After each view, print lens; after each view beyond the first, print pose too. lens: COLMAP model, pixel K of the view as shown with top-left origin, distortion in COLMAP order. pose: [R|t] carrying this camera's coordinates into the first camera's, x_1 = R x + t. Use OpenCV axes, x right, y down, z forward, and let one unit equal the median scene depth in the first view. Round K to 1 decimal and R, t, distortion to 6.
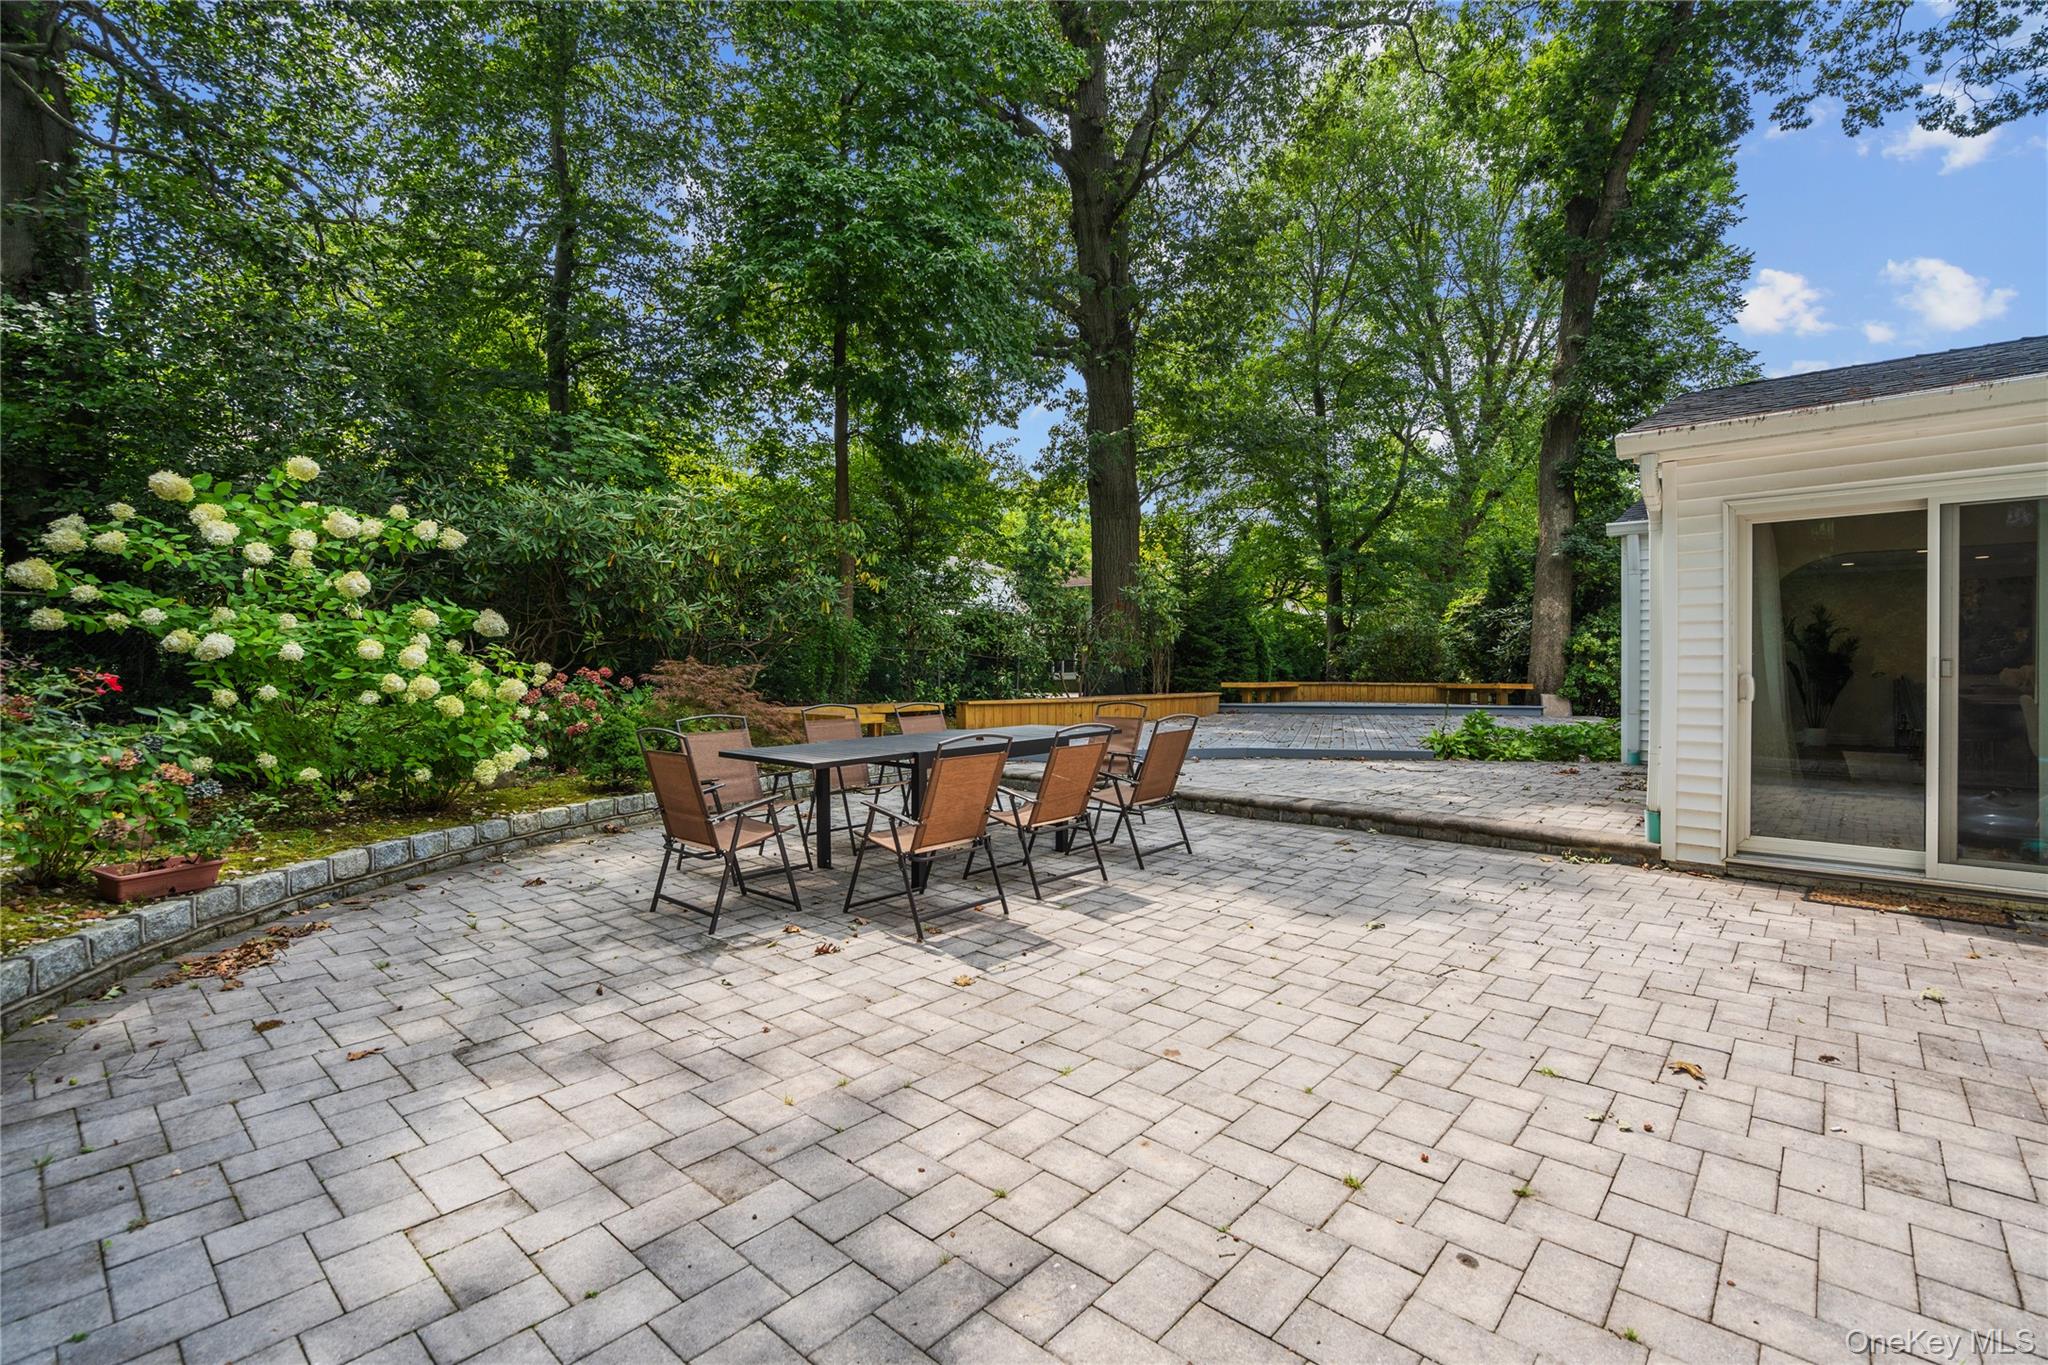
lens RADIAL K [[928.1, 0, 1016.2], [0, 928.1, 676.1], [0, 0, 1]] dist [-0.004294, -0.000271]
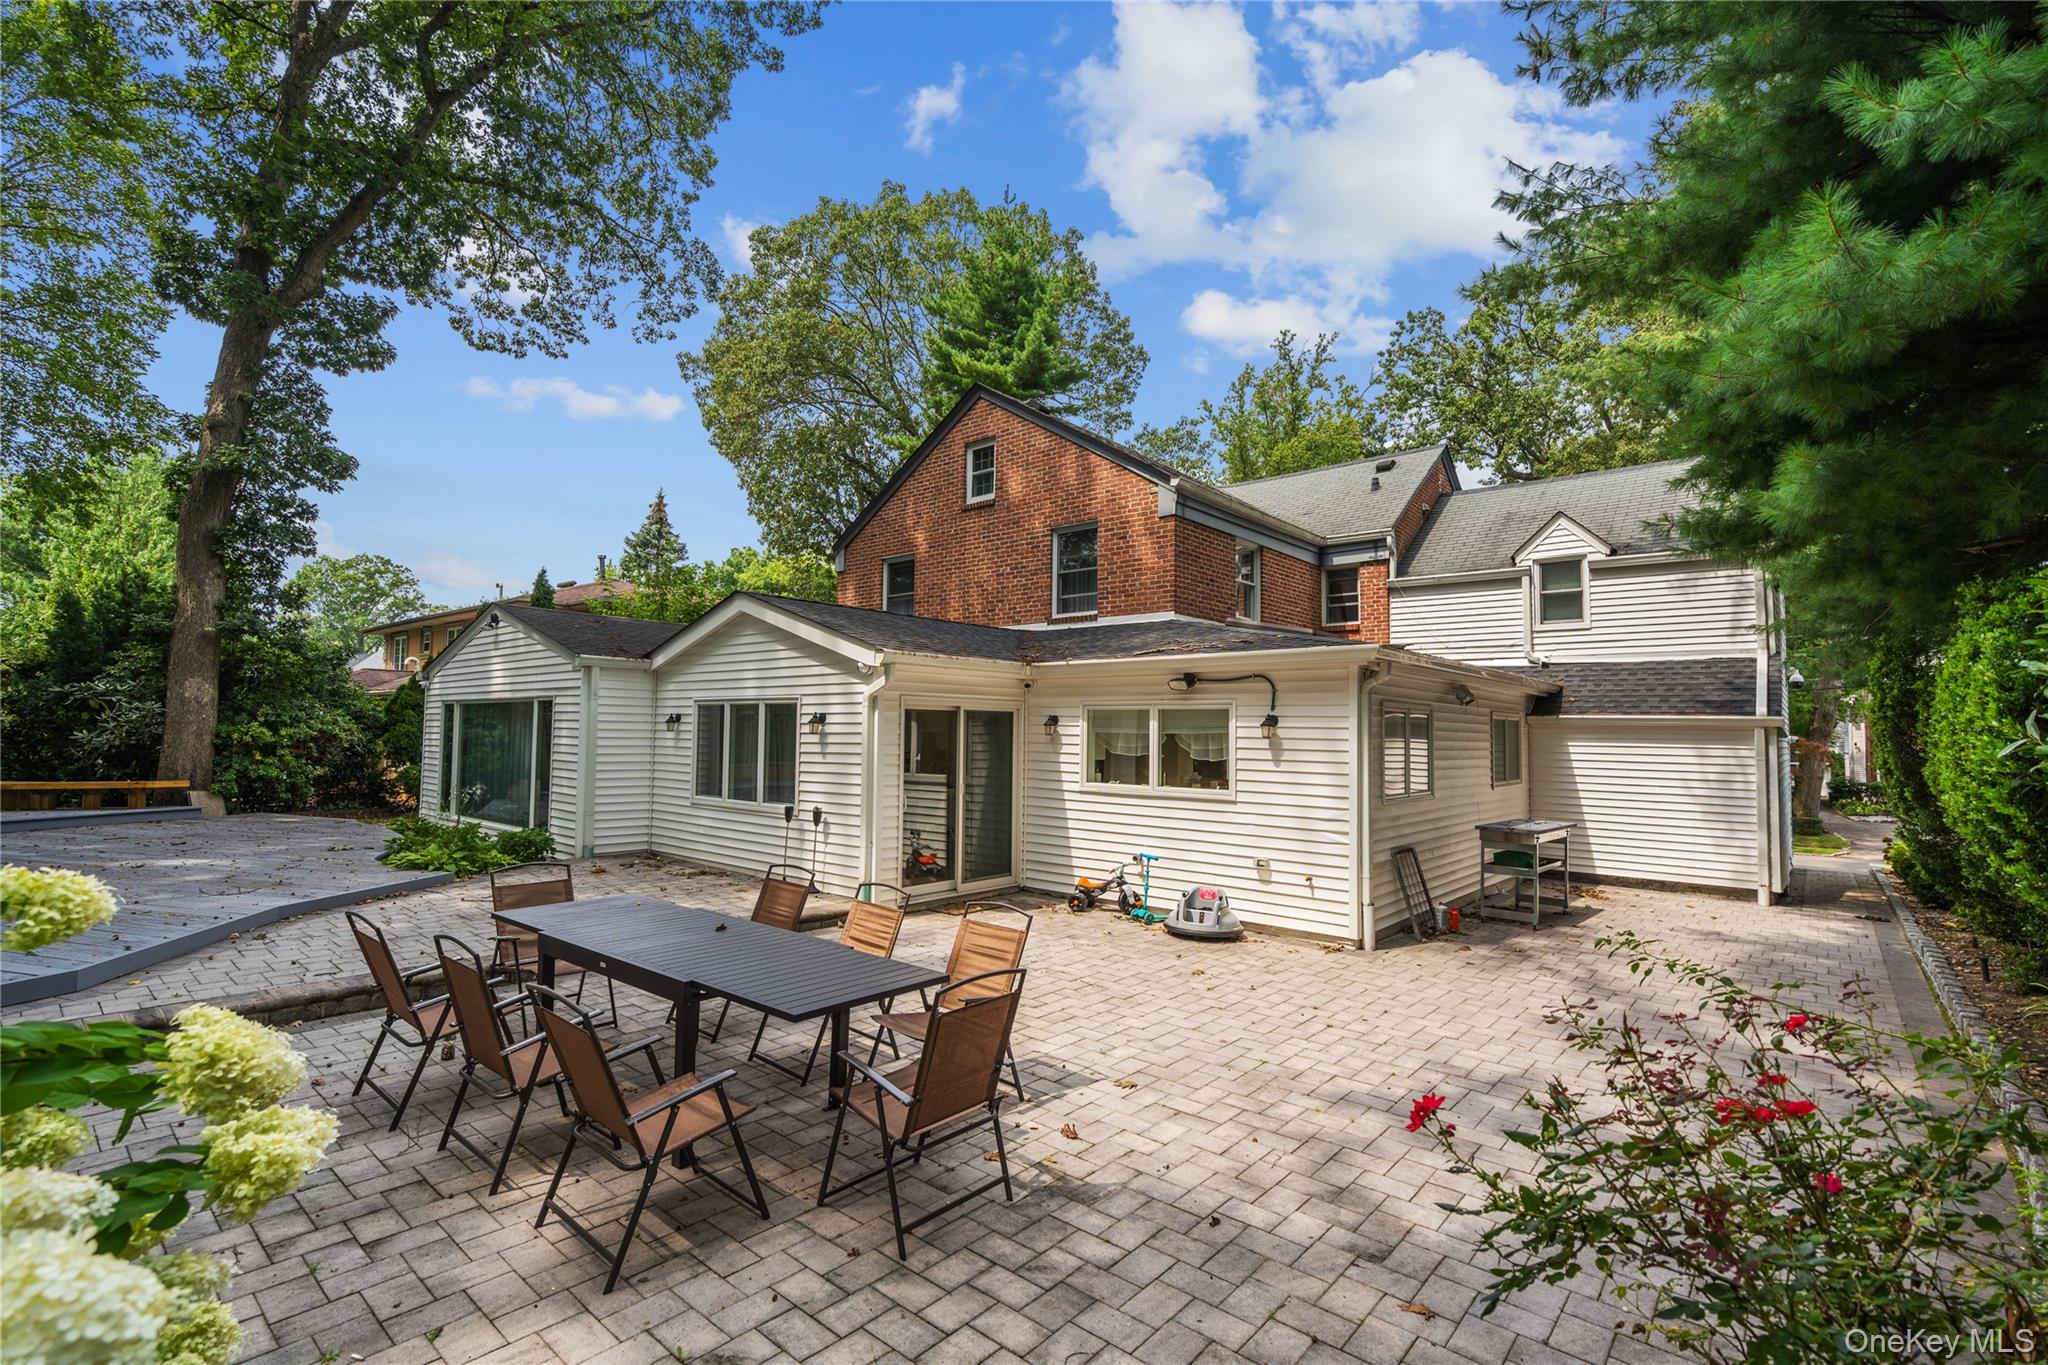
lens RADIAL K [[928.1, 0, 1016.7], [0, 928.1, 686.9], [0, 0, 1]] dist [-0.004294, -0.000271]
pose [[-0.022617, 0.049384, 0.998524, -1.313413], [-0.004730, 0.998763, -0.049503, -0.163157], [-0.999733, -0.005842, -0.022356, 1.111472]]
